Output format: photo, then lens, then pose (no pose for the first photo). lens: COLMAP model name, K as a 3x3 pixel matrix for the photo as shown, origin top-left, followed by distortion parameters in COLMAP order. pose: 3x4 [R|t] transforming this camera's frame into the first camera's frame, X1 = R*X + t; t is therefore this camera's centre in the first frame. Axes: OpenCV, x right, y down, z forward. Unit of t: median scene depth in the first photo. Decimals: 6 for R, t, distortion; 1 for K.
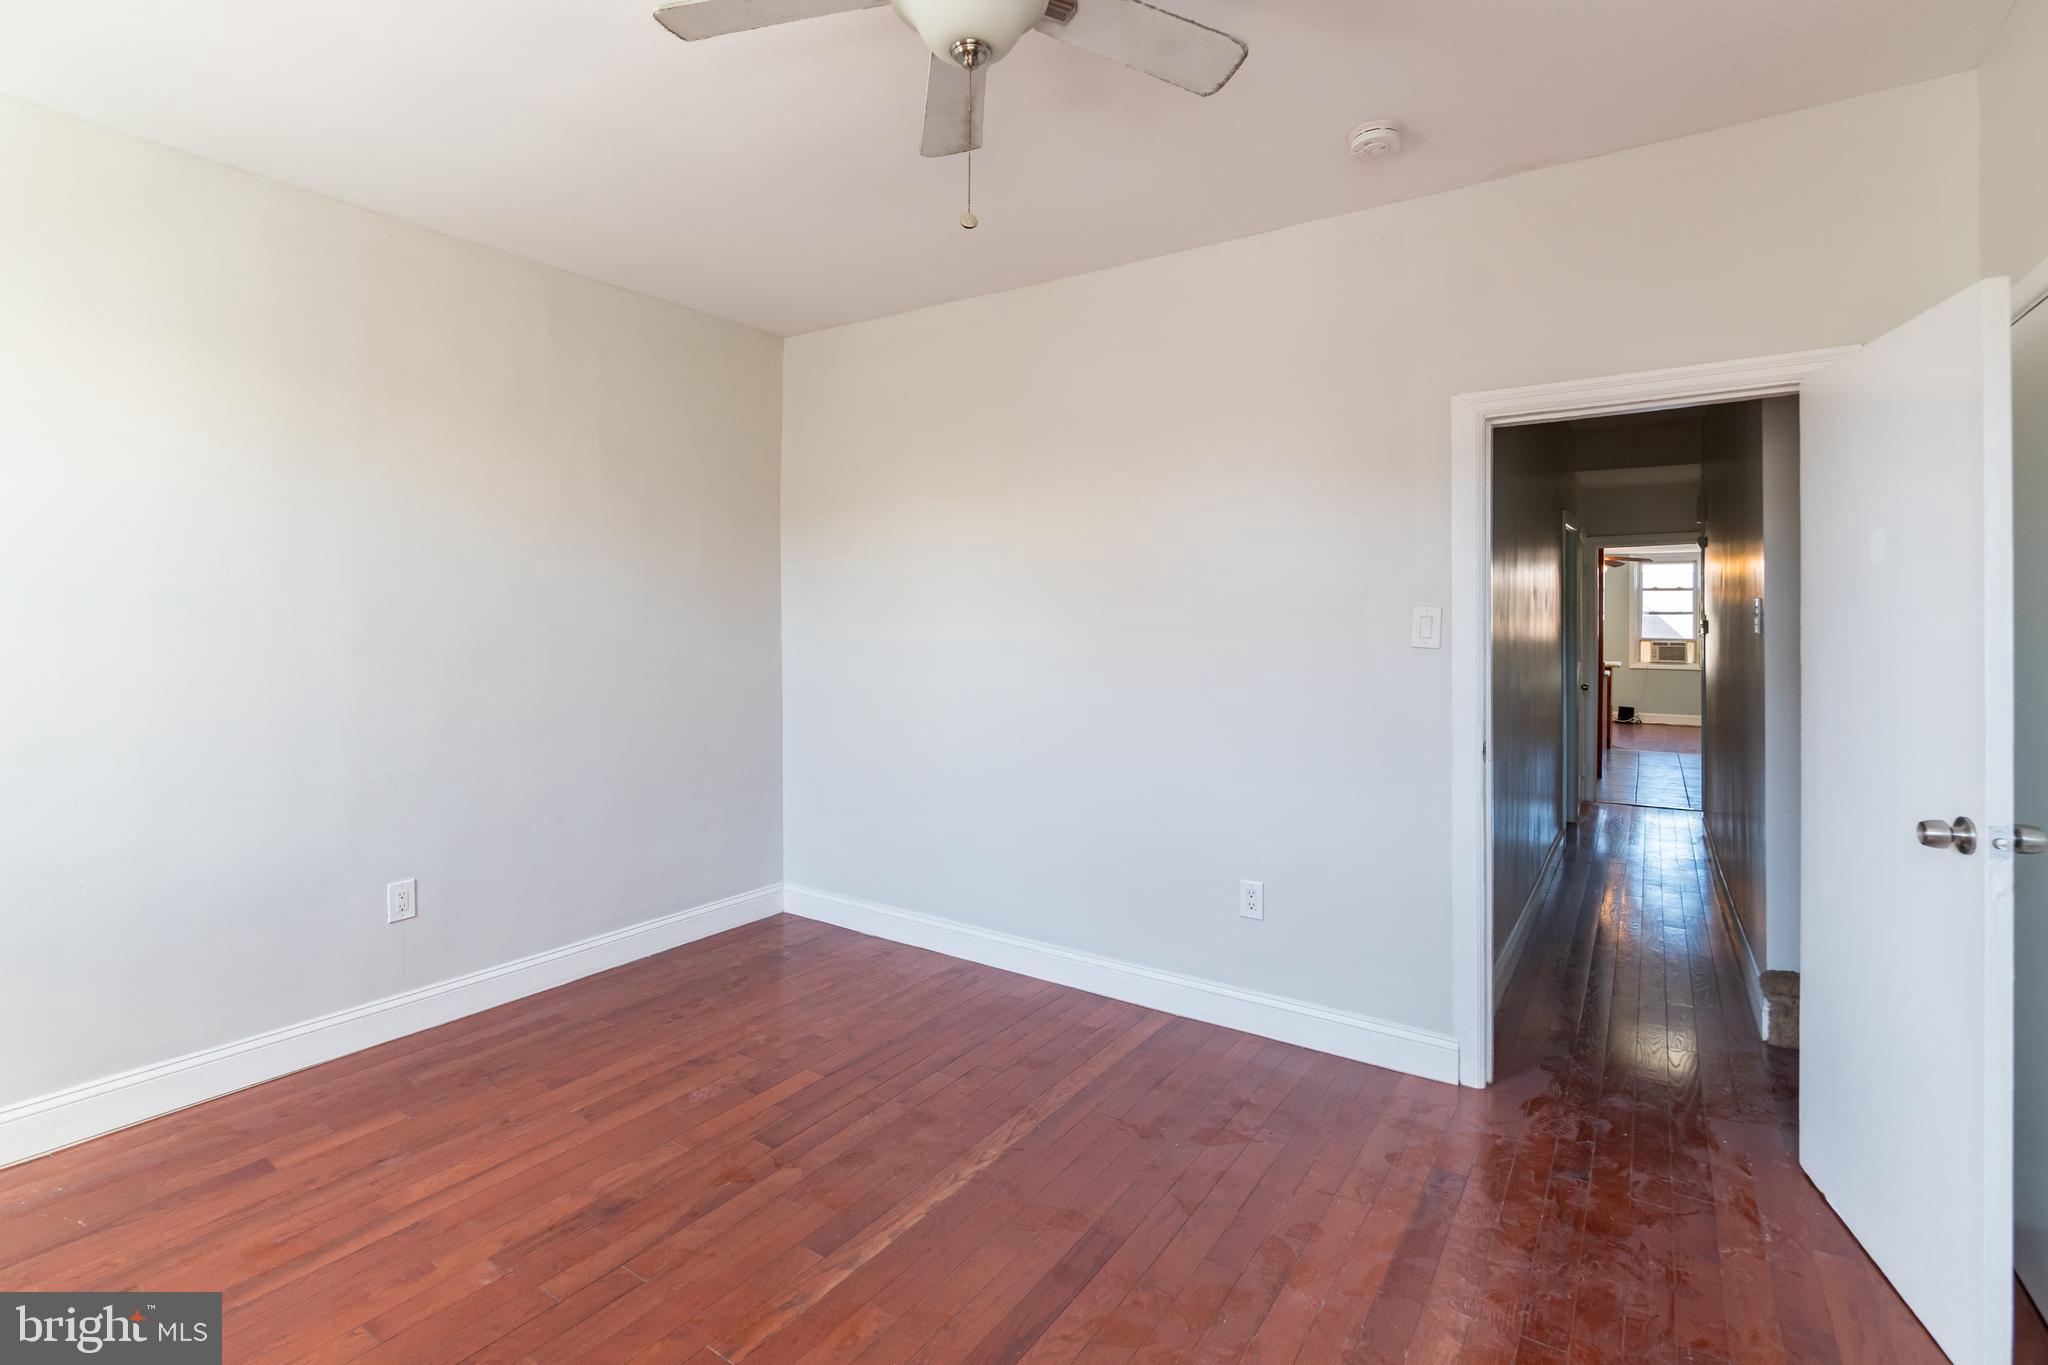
lens RADIAL K [[923.9, 0, 1023.0], [0, 923.9, 606.9], [0, 0, 1]] dist [-0.003431, -0.000435]
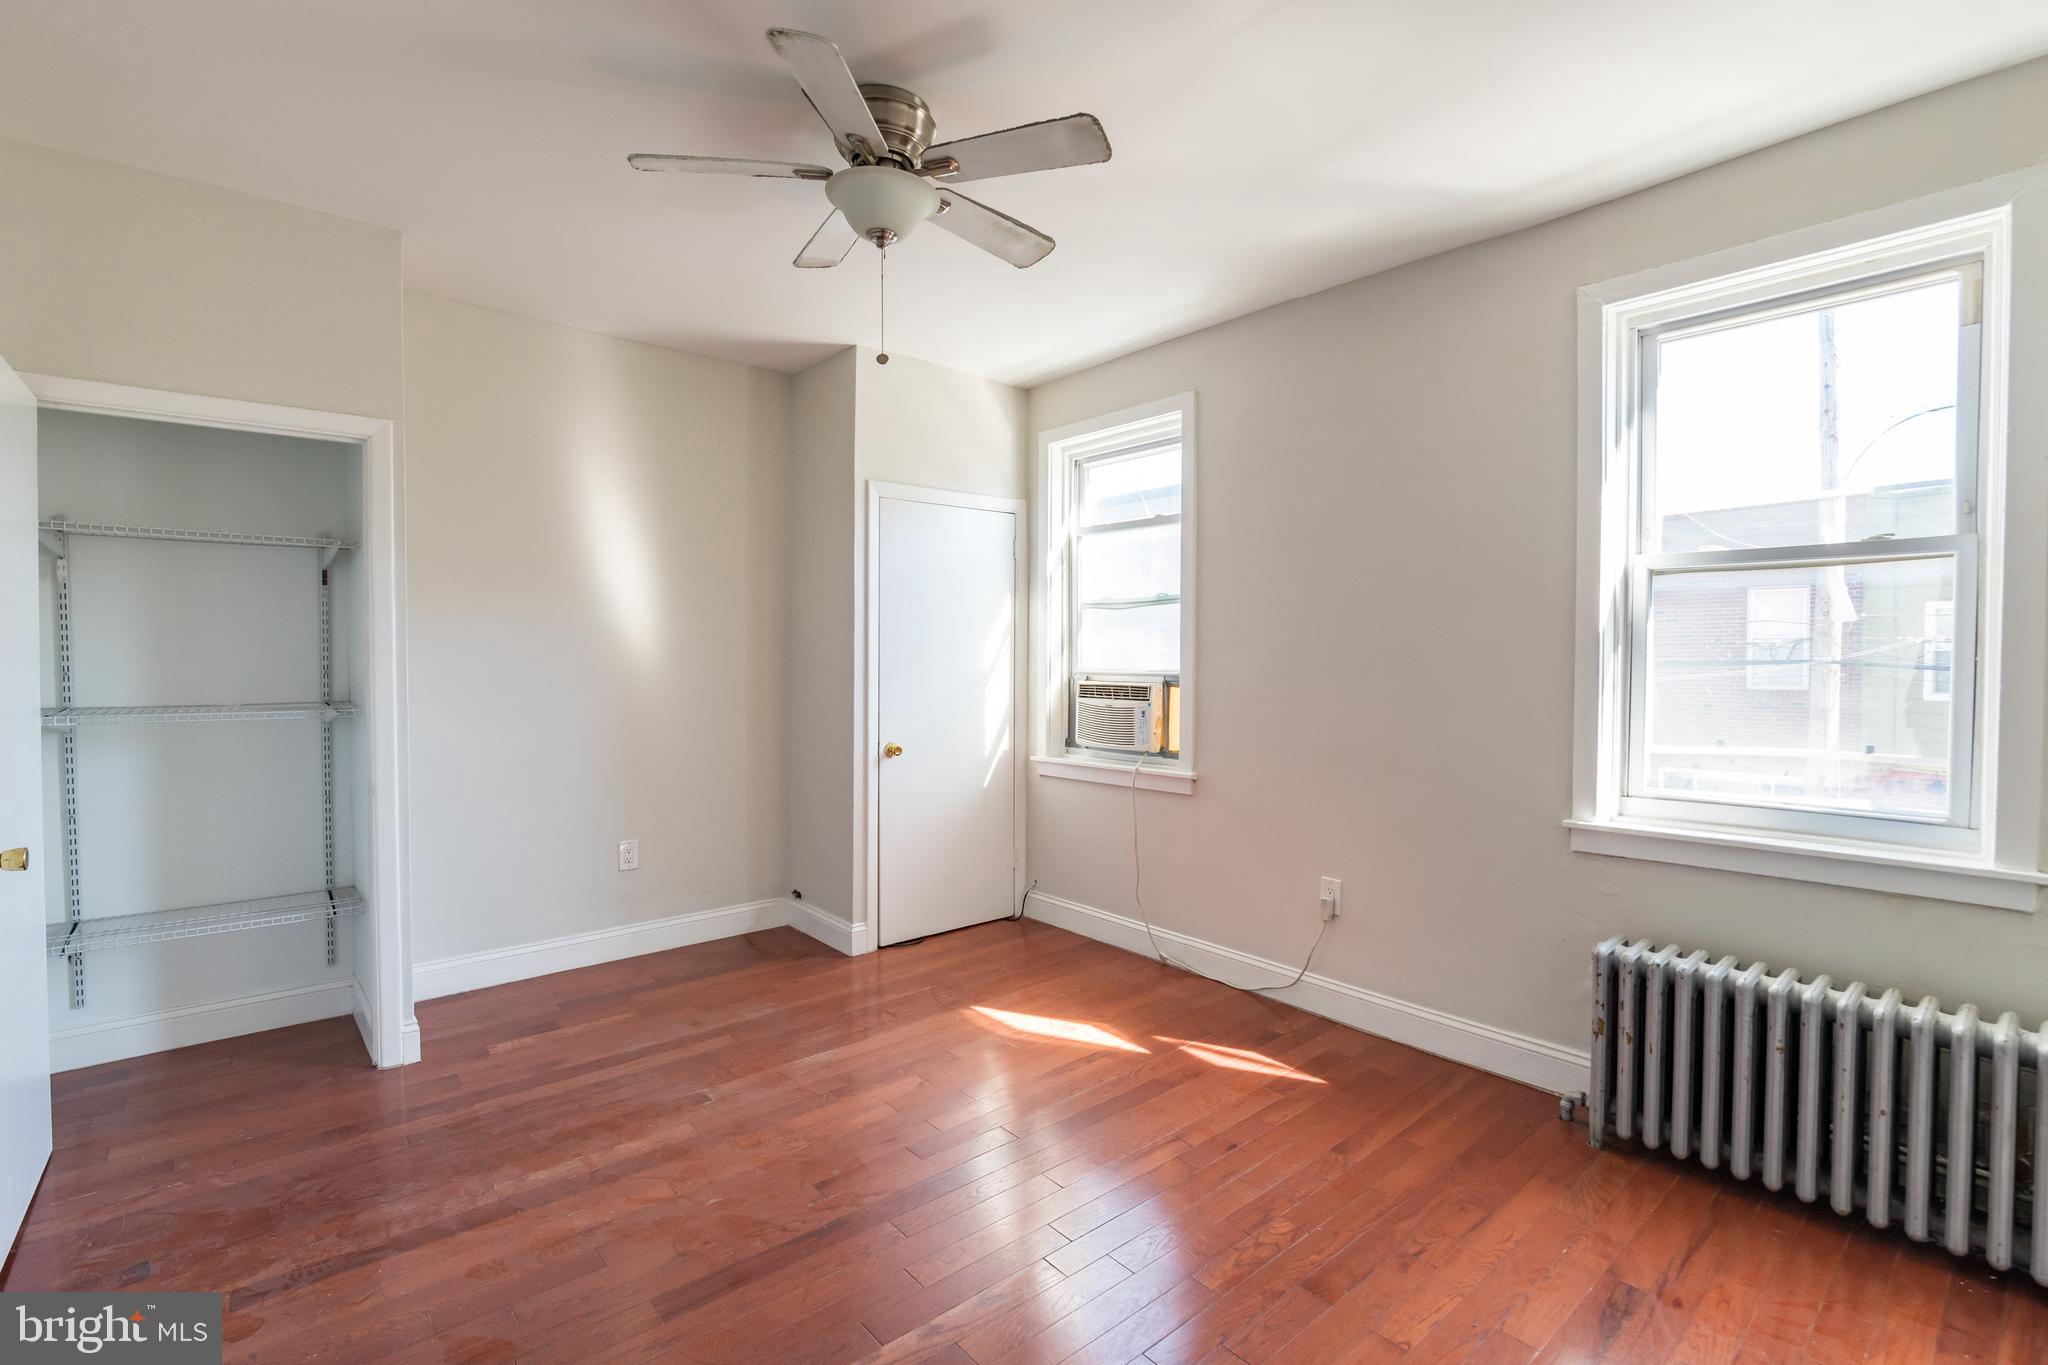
lens RADIAL K [[970.9, 0, 1026.9], [0, 970.9, 672.8], [0, 0, 1]] dist [-0.000114, -0.000057]
pose [[-0.964335, -0.010749, 0.264466, -0.432119], [-0.007922, 0.999900, 0.011755, 0.022099], [-0.264566, 0.009240, -0.964323, 1.548164]]
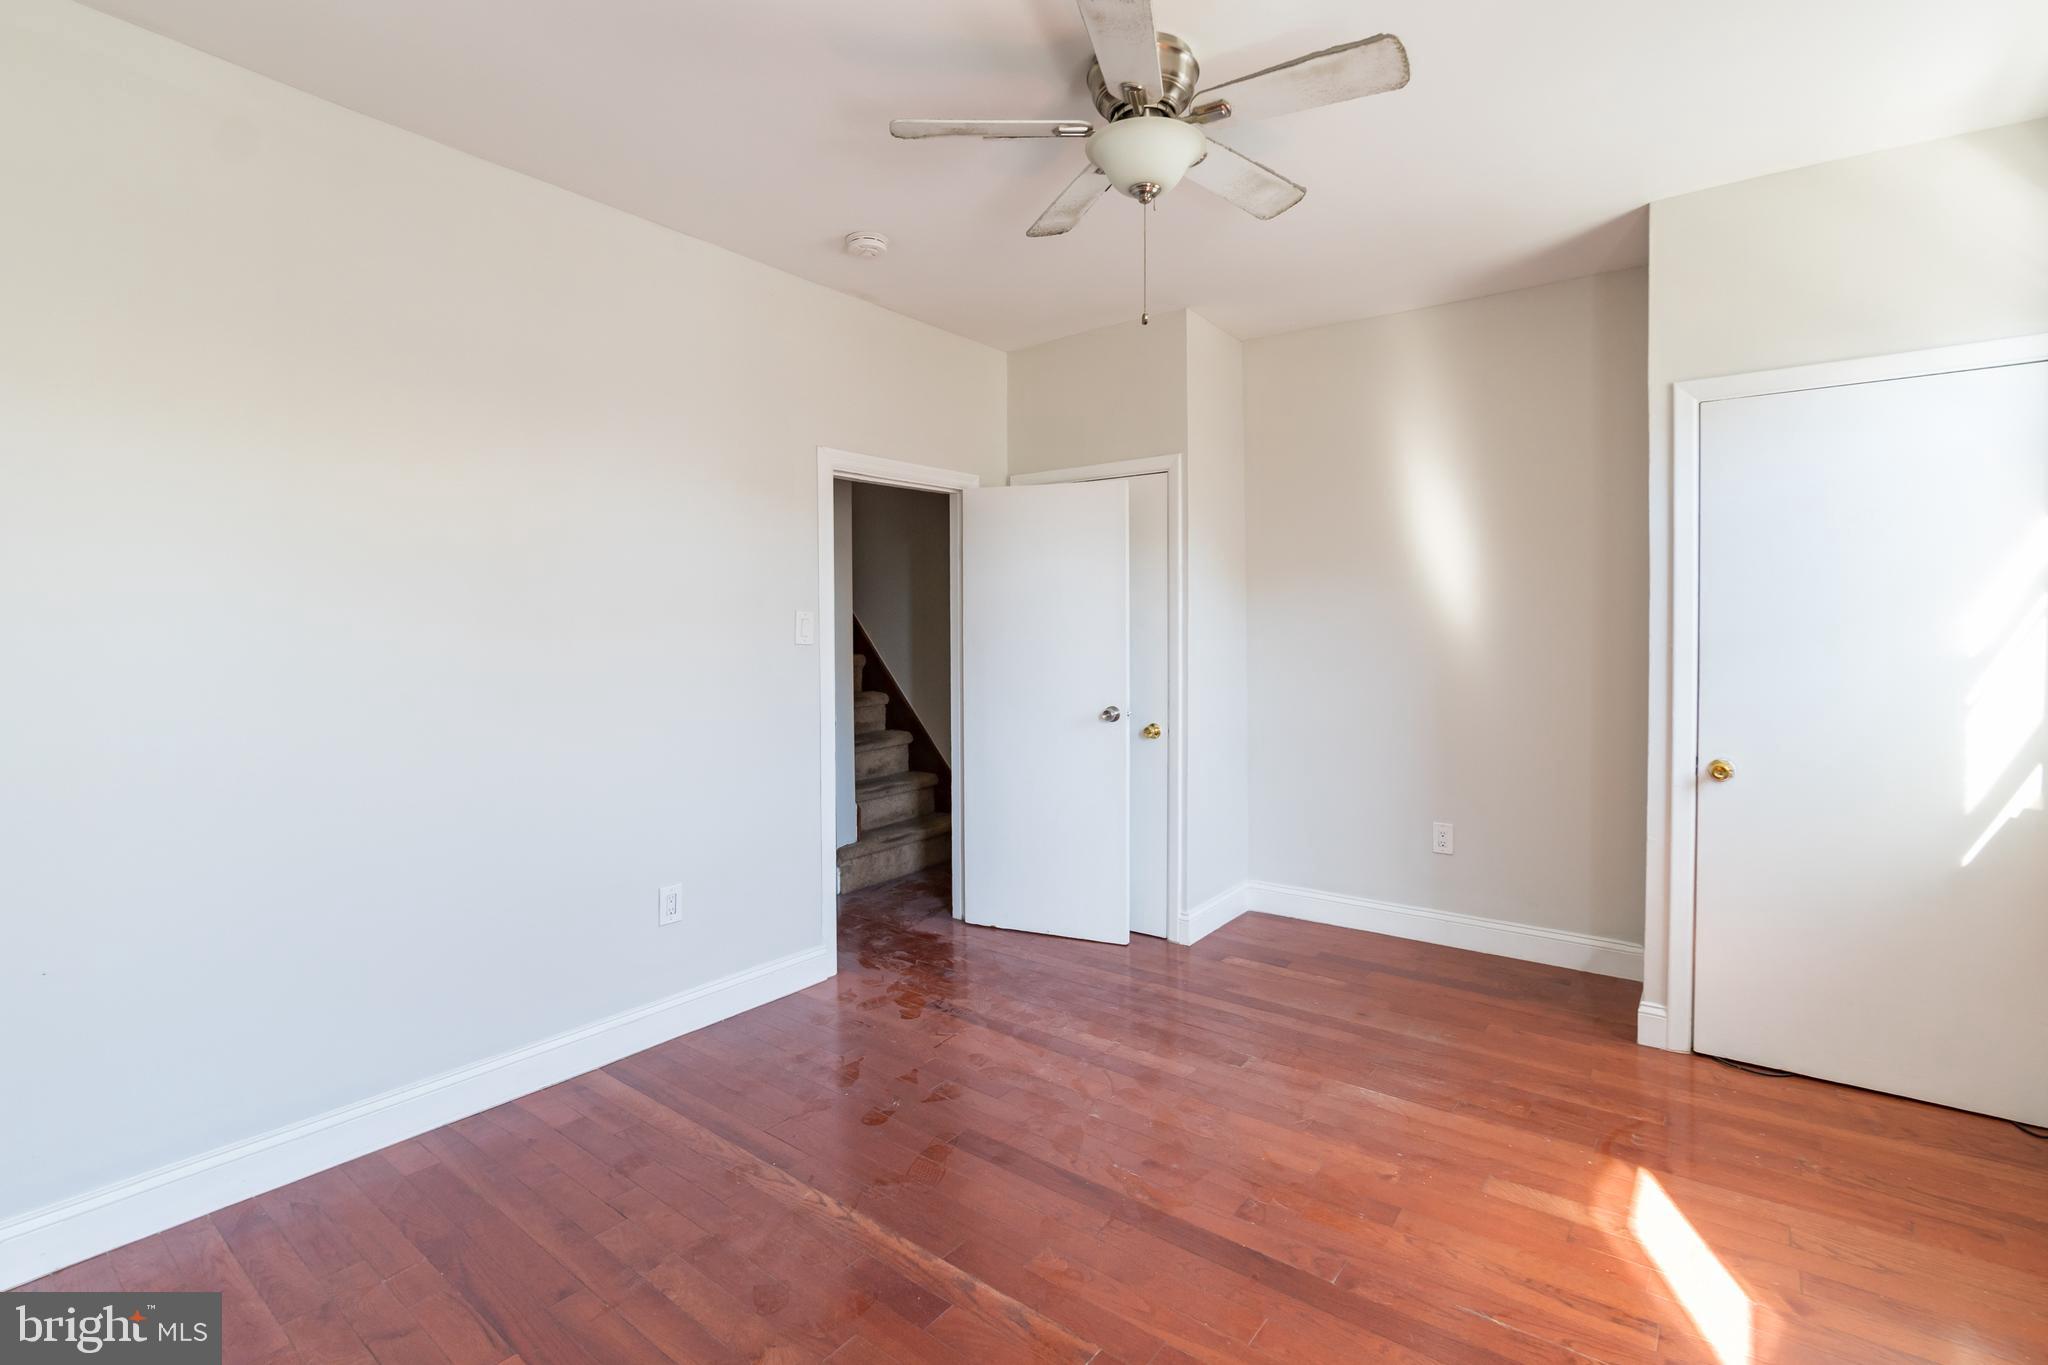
lens RADIAL K [[942.7, 0, 1034.0], [0, 942.7, 636.9], [0, 0, 1]] dist [-0.001898, -0.000268]
pose [[0.064031, -0.009055, 0.997907, -0.929356], [-0.012418, 0.999874, 0.009869, 0.020153], [-0.997871, -0.013024, 0.063910, 0.702400]]
